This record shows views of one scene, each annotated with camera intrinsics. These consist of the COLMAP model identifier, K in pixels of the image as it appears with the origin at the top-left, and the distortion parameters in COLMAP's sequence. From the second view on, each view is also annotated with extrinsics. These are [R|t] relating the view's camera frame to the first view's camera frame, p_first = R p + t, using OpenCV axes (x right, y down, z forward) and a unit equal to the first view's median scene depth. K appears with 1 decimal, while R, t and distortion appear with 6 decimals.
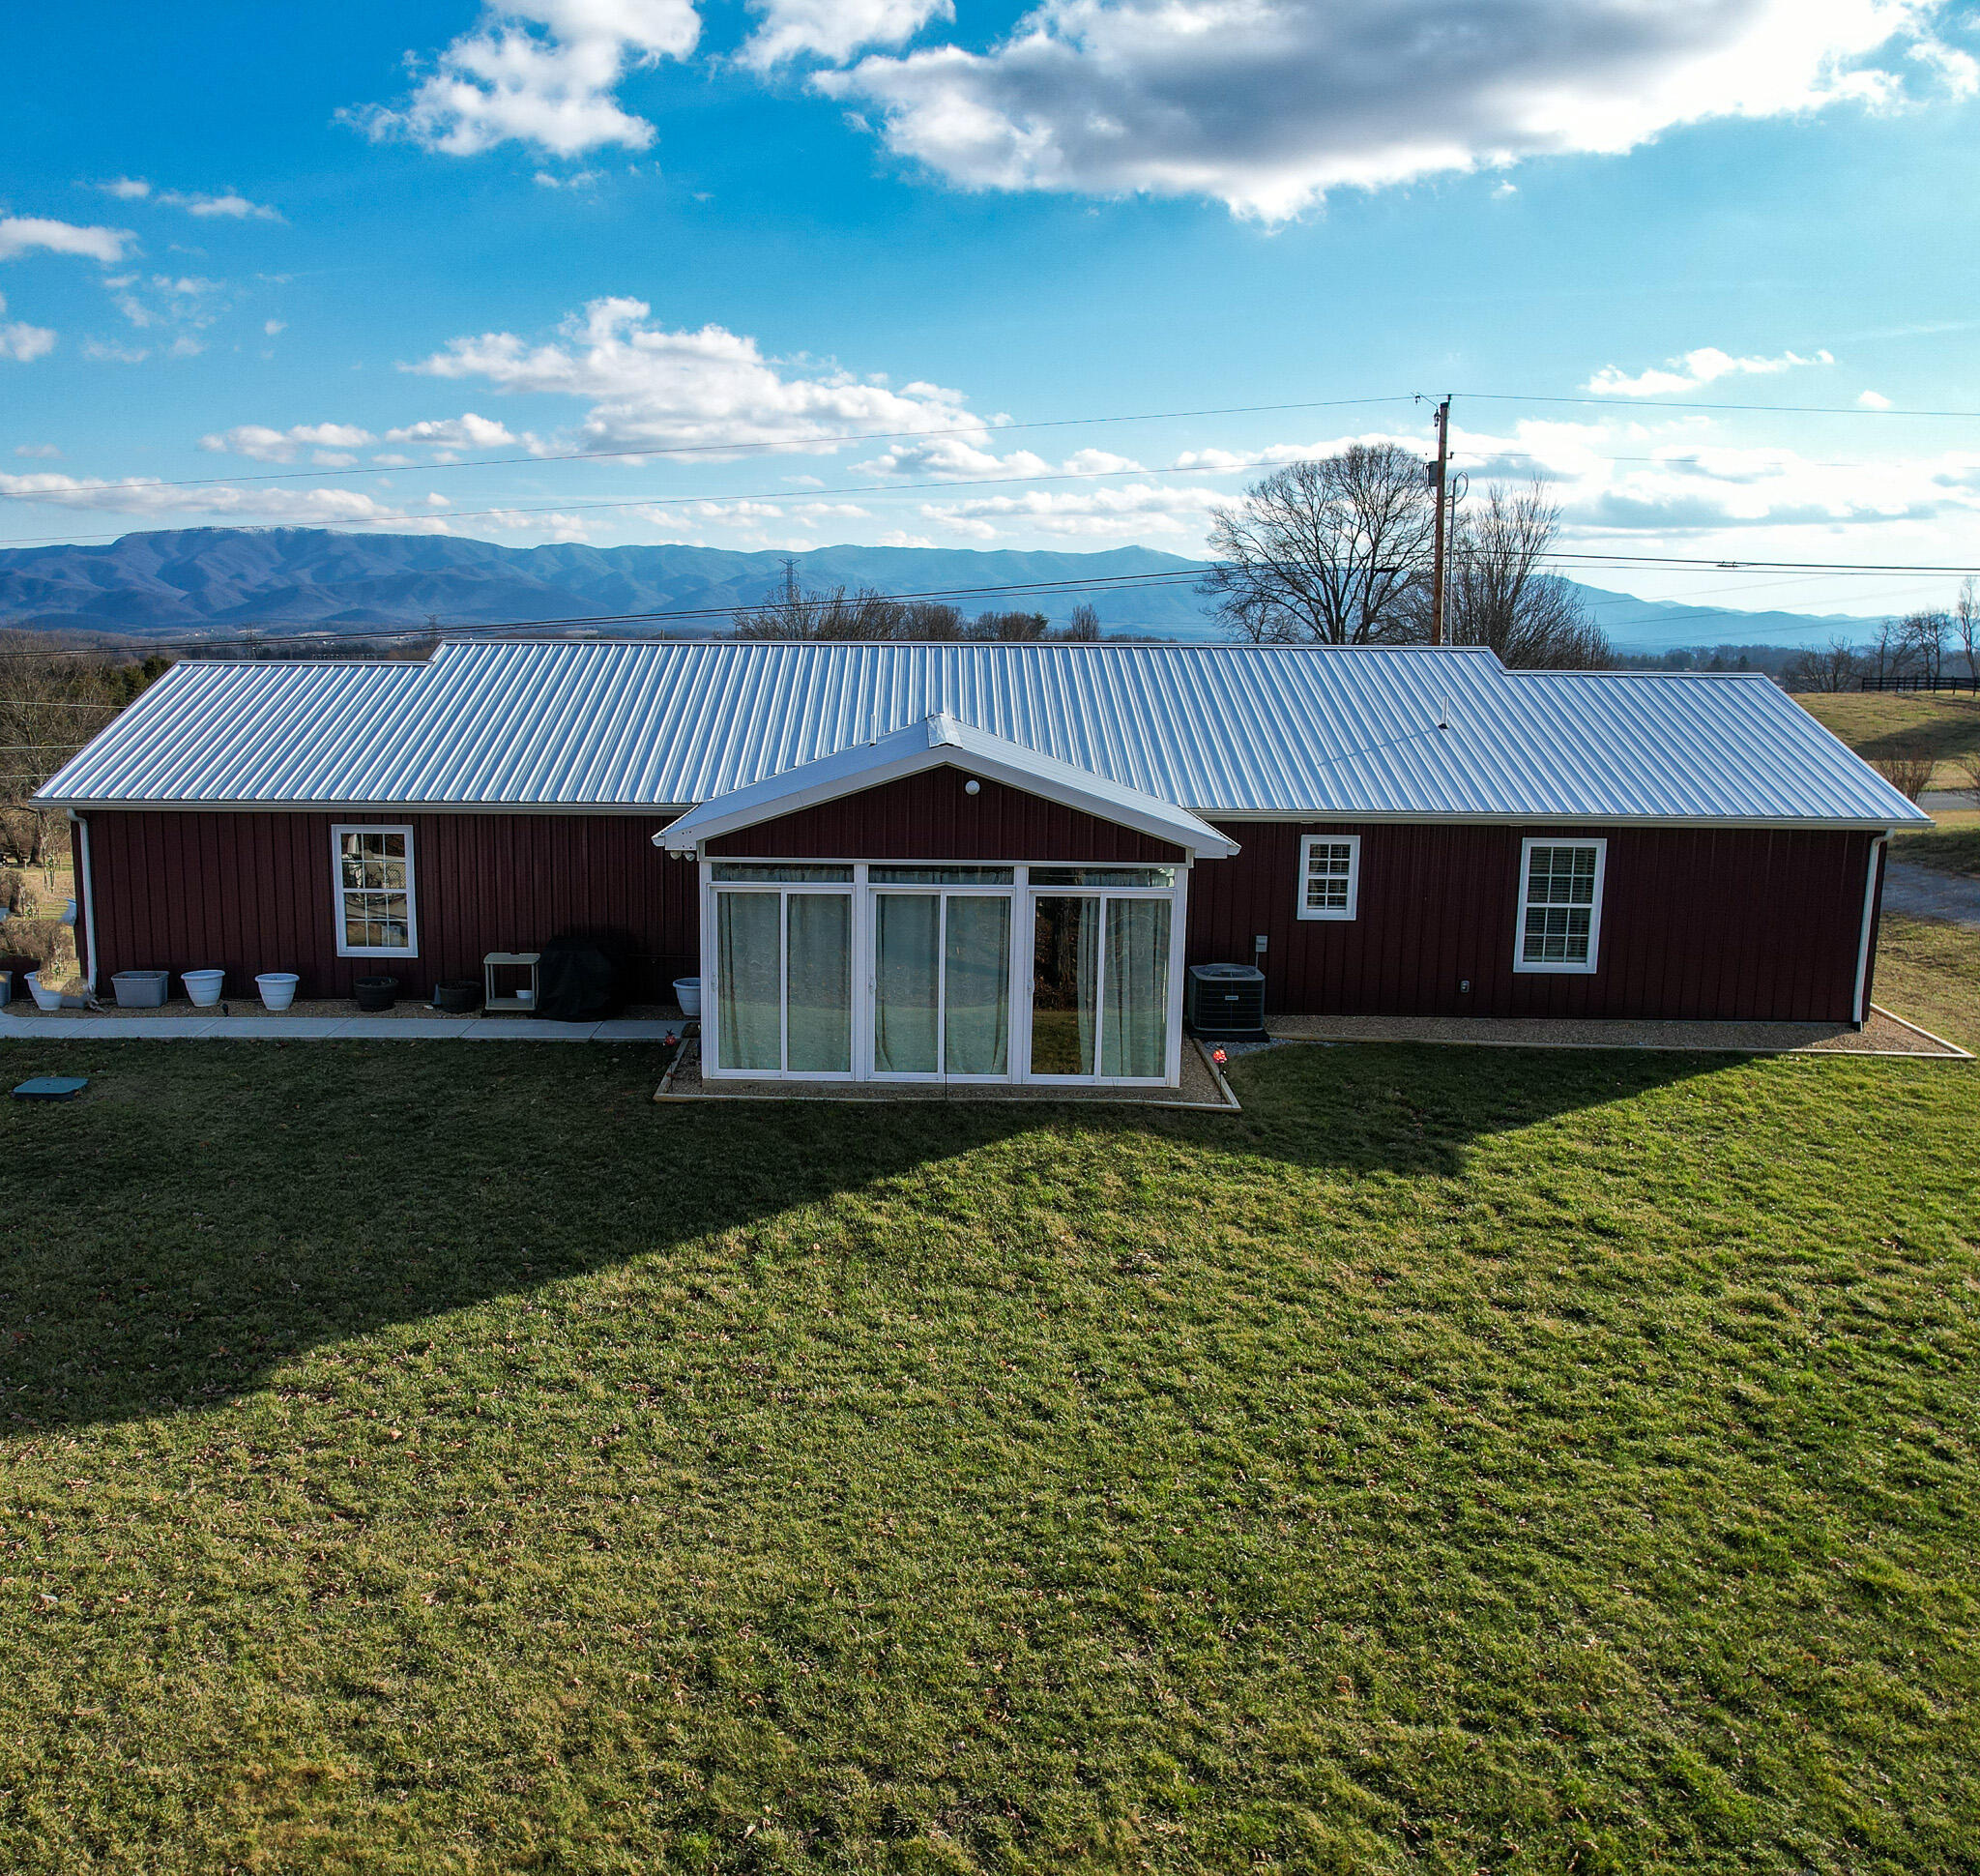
lens RADIAL K [[1798.8, 0, 878.9], [0, 1798.8, 984.6], [0, 0, 1]] dist [-0.037228, 0.000000]
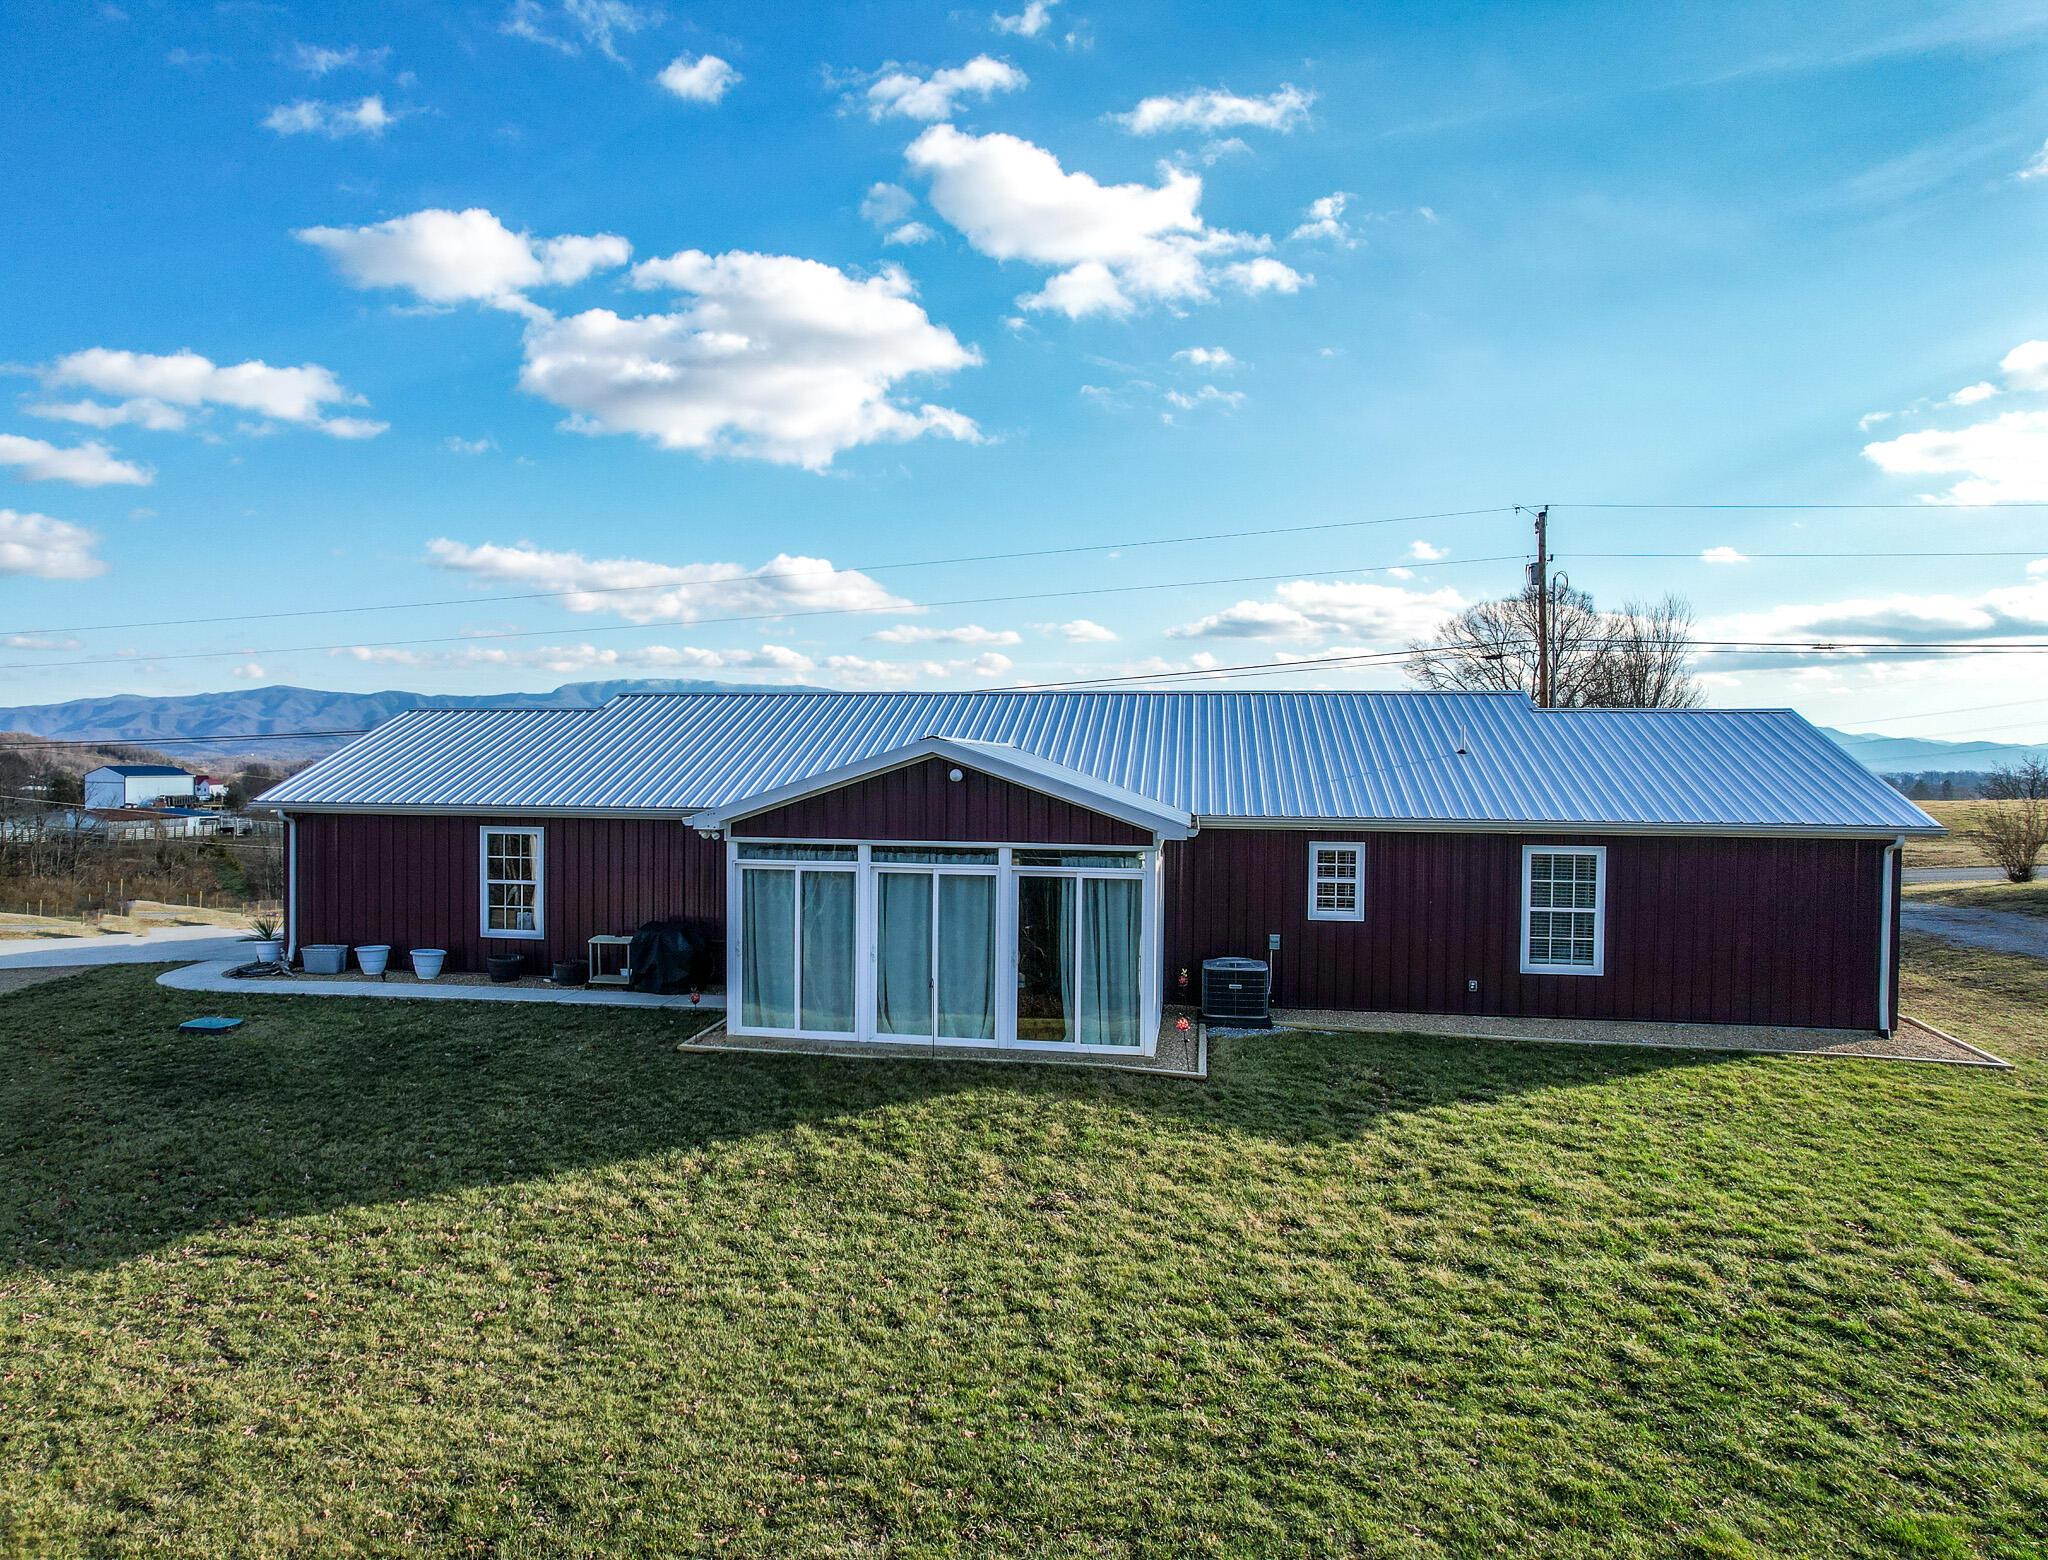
lens RADIAL K [[1504.6, 0, 882.2], [0, 1504.6, 802.0], [0, 0, 1]] dist [-0.055751, 0.046995]
pose [[0.983450, 0.005261, -0.181102, 0.191101], [-0.035582, 0.985721, -0.164586, 0.068542], [0.177651, 0.168306, 0.969594, 0.089296]]
